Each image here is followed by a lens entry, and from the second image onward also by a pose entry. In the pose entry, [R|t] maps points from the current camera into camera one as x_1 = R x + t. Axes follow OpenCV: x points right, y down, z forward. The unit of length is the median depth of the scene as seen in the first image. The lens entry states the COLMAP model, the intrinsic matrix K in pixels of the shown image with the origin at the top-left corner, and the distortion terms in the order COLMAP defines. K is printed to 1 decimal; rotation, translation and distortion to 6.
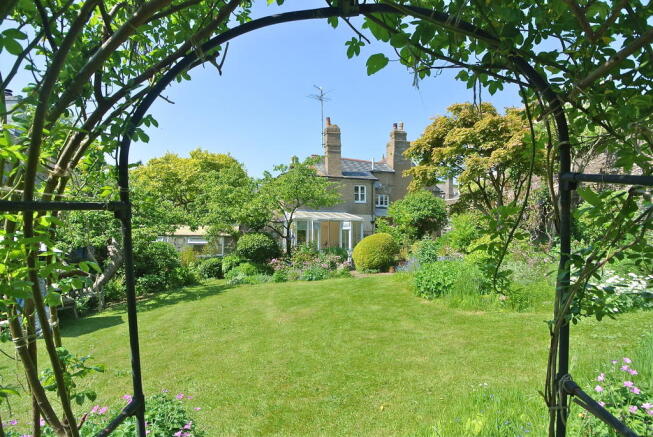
lens RADIAL K [[337.7, 0, 326.3], [0, 337.7, 220.3], [0, 0, 1]] dist [-0.036875, -0.000473]
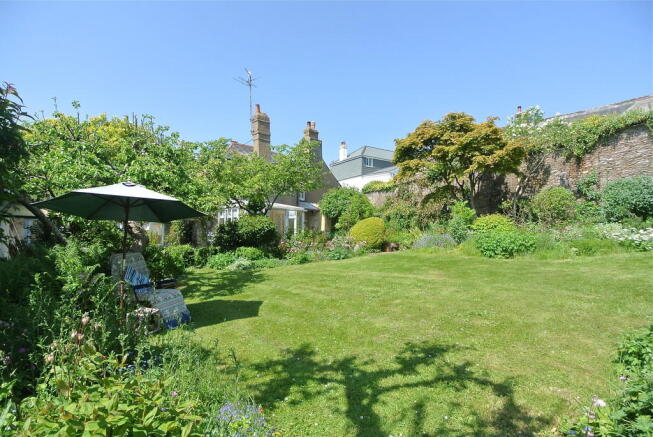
lens RADIAL K [[337.7, 0, 326.0], [0, 337.7, 218.6], [0, 0, 1]] dist [-0.036875, -0.000473]
pose [[0.880407, 0.022352, 0.473692, -0.275851], [-0.016957, 0.999734, -0.015657, 0.034986], [-0.473915, 0.005752, 0.880552, 0.058572]]
